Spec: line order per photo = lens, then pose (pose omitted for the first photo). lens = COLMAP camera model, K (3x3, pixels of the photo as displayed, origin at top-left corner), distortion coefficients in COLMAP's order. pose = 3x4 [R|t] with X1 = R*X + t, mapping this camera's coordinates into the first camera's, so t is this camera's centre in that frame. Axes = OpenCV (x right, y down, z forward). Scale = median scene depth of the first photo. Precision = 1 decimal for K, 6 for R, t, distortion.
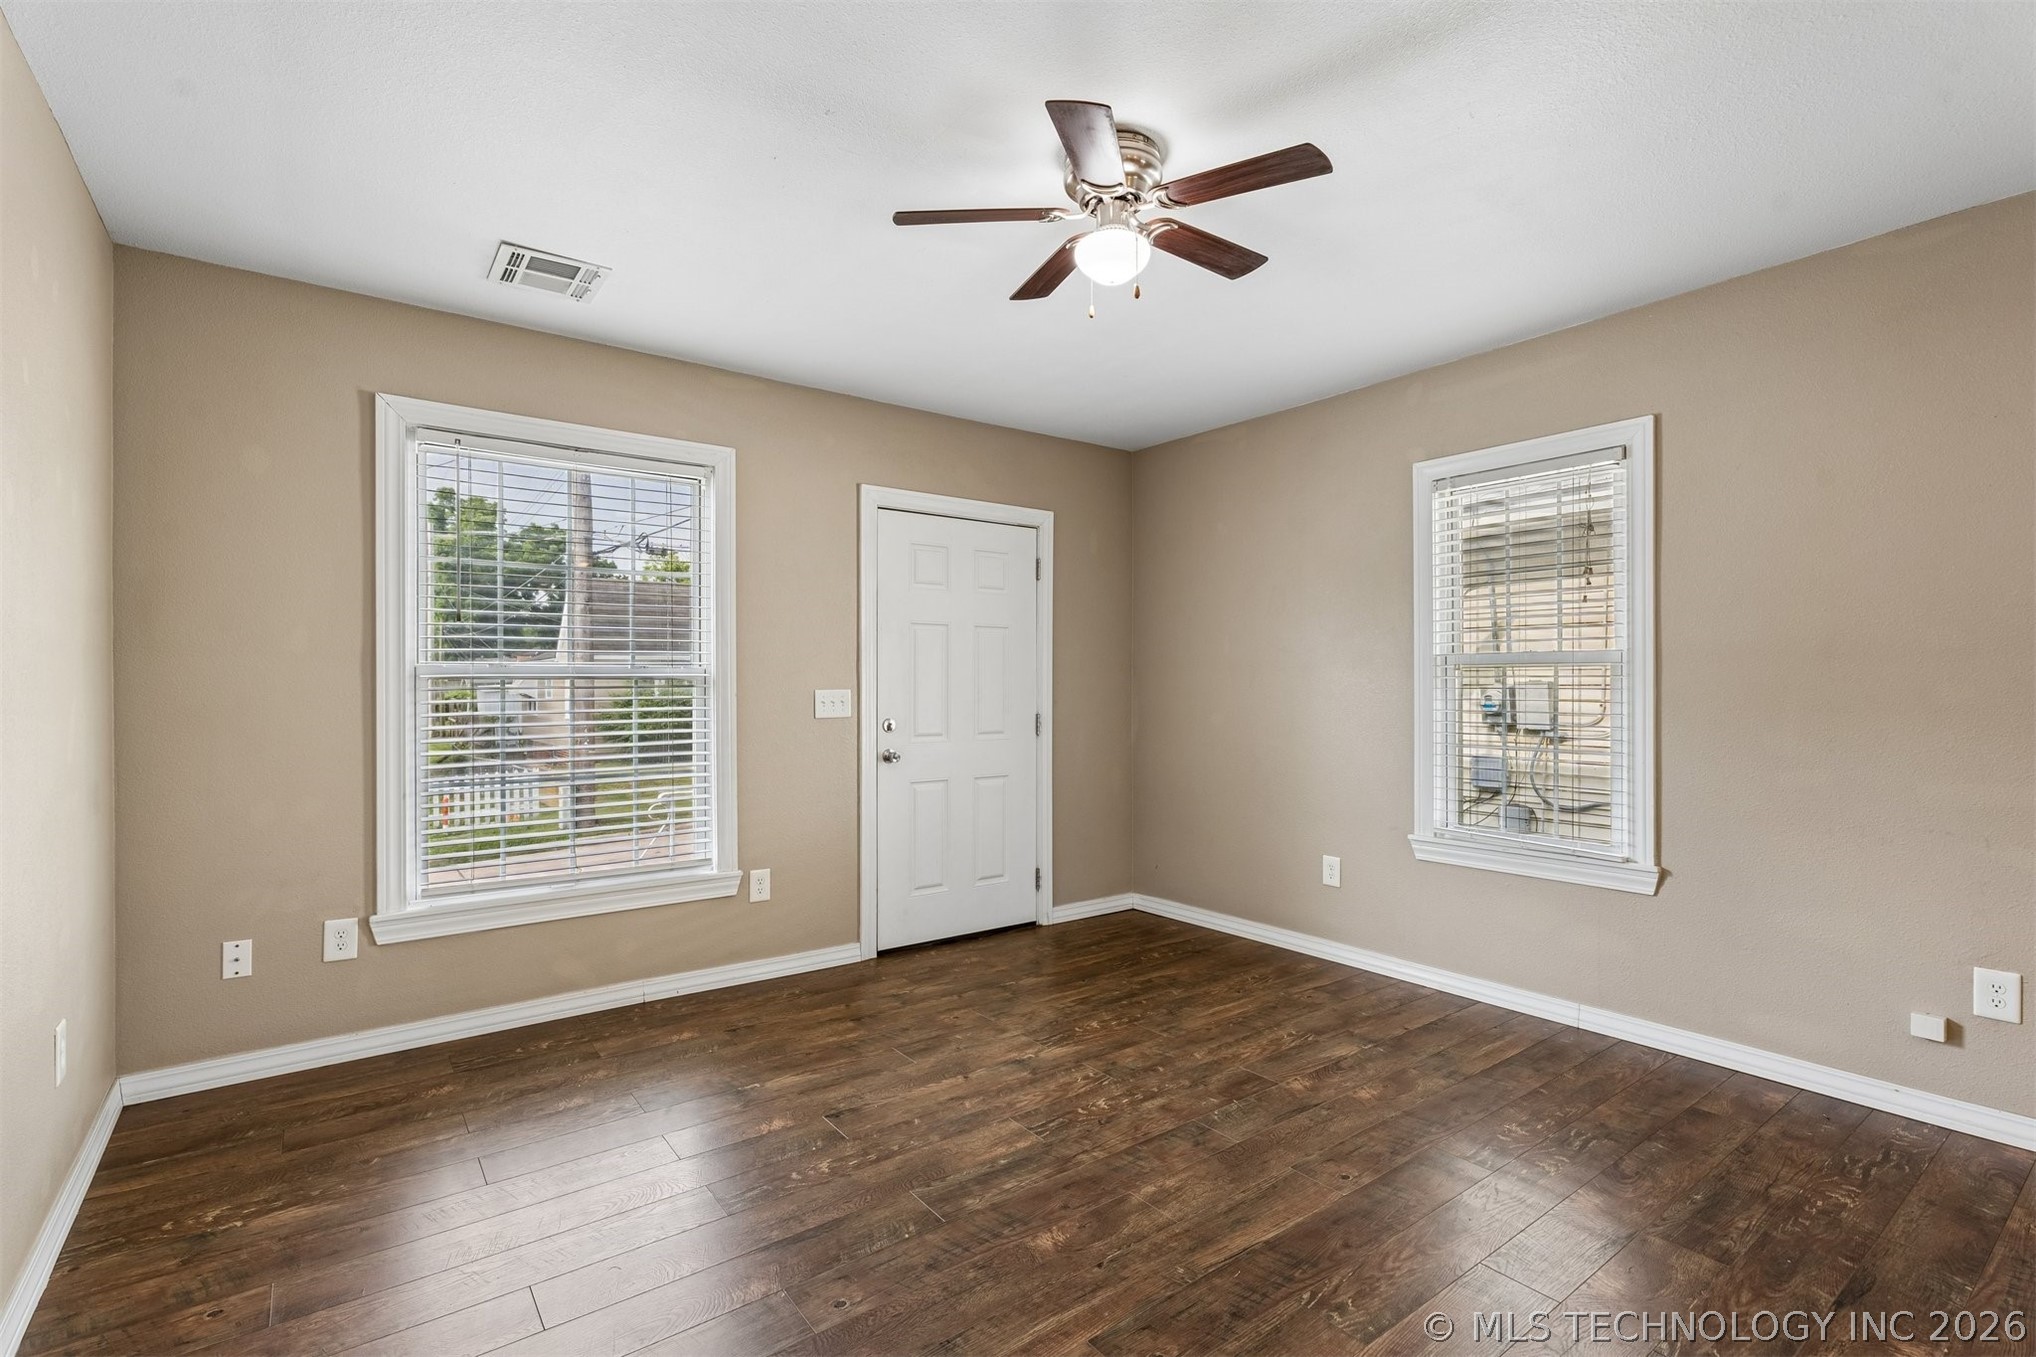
lens RADIAL K [[934.1, 0, 1018.0], [0, 934.1, 678.5], [0, 0, 1]] dist [-0.000117, 0.000457]
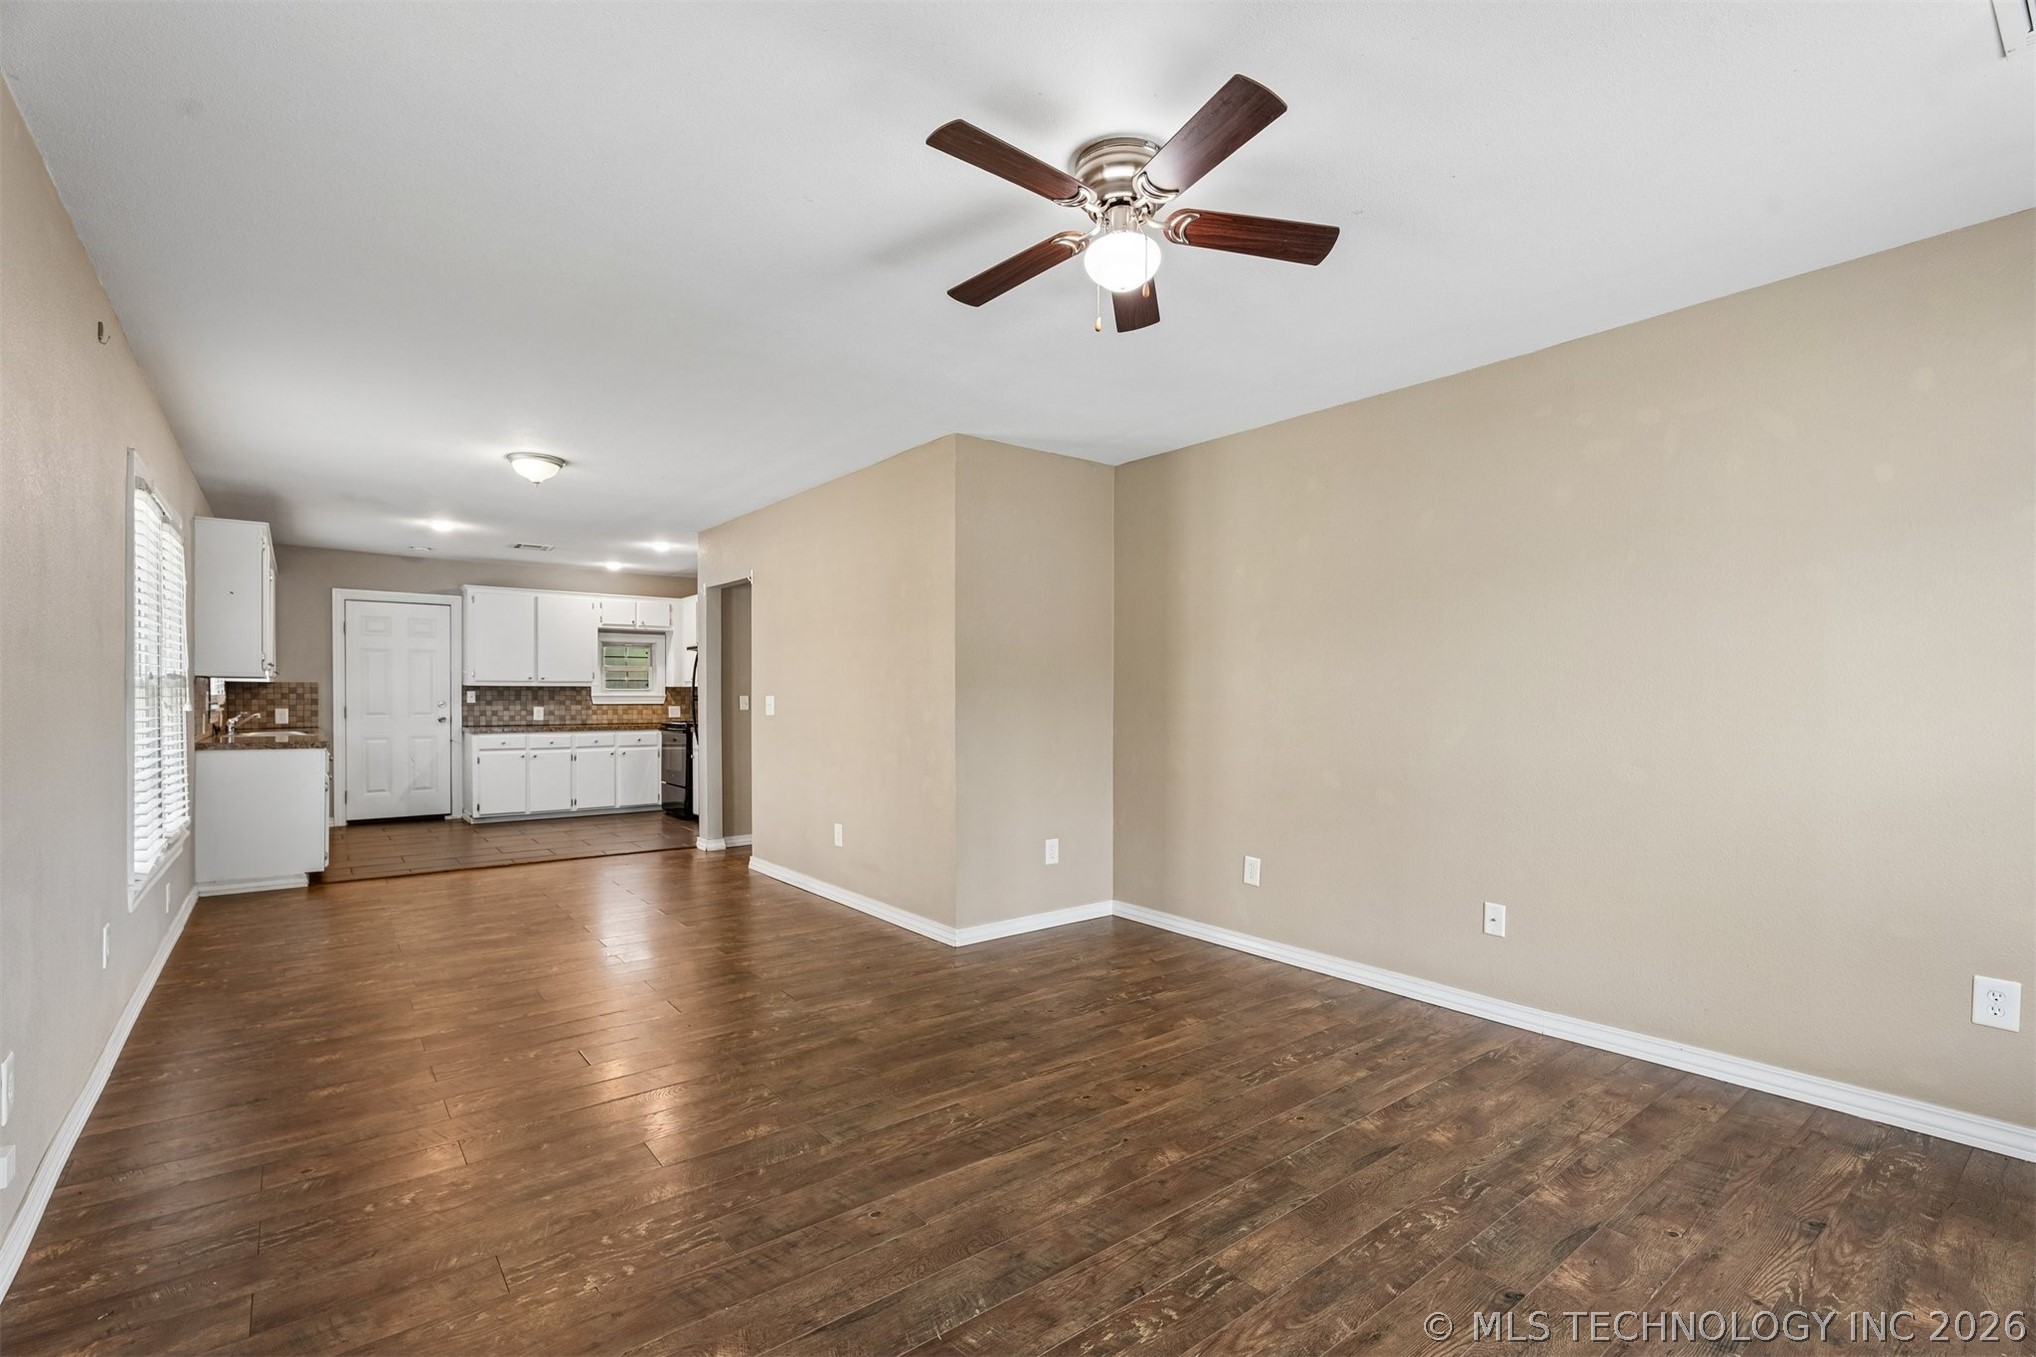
lens RADIAL K [[910.7, 0, 1024.5], [0, 910.7, 704.4], [0, 0, 1]] dist [0.003195, 0.000949]
pose [[-0.999578, 0.001486, -0.029027, 0.154382], [0.001324, 0.999983, 0.005624, 0.007501], [0.029034, 0.005583, -0.999563, 1.320209]]
